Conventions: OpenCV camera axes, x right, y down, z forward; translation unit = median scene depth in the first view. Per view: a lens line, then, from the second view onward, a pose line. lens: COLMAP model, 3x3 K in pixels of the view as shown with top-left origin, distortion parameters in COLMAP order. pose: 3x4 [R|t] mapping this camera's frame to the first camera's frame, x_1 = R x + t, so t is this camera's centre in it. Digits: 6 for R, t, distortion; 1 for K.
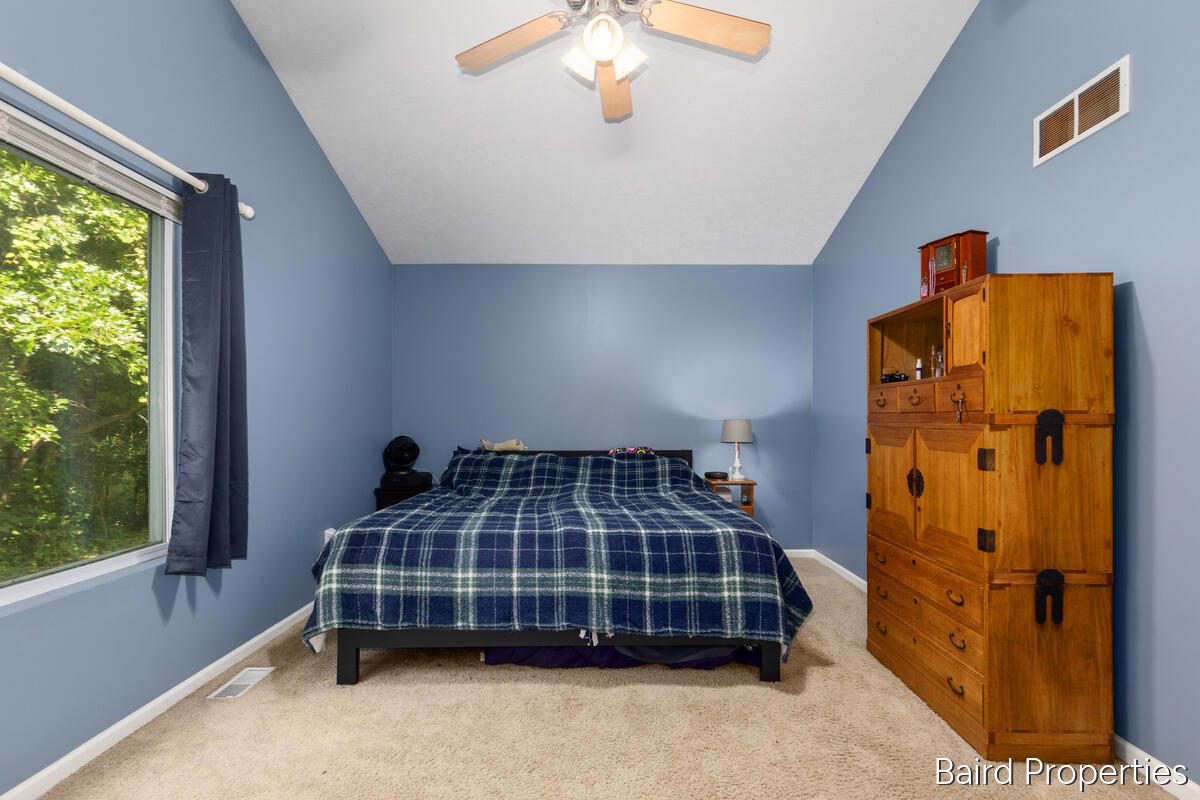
lens RADIAL K [[546.1, 0, 599.6], [0, 546.1, 408.2], [0, 0, 1]] dist [0.007787, -0.001756]
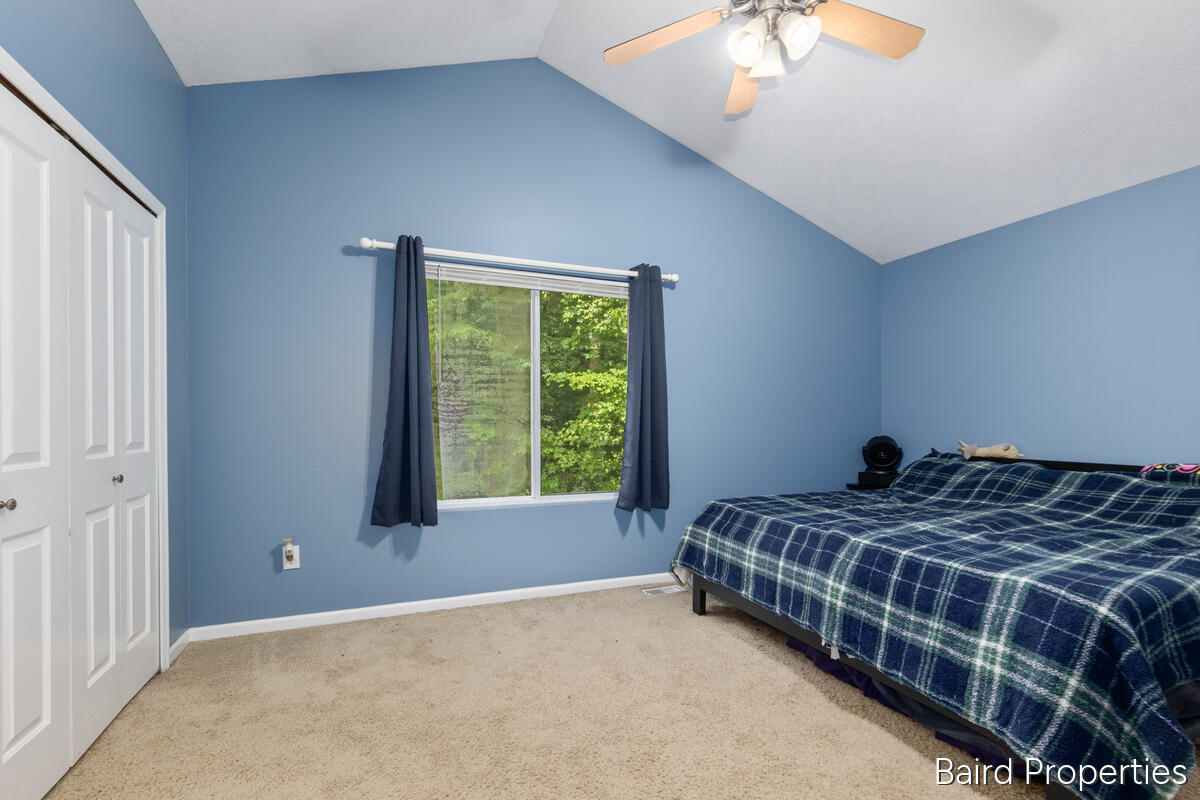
lens RADIAL K [[546.1, 0, 602.5], [0, 546.1, 409.2], [0, 0, 1]] dist [0.007787, -0.001756]
pose [[0.376572, -0.017070, -0.926230, 0.709591], [0.016261, 0.999798, -0.011815, 0.012883], [0.926245, -0.010612, 0.376773, 0.283959]]
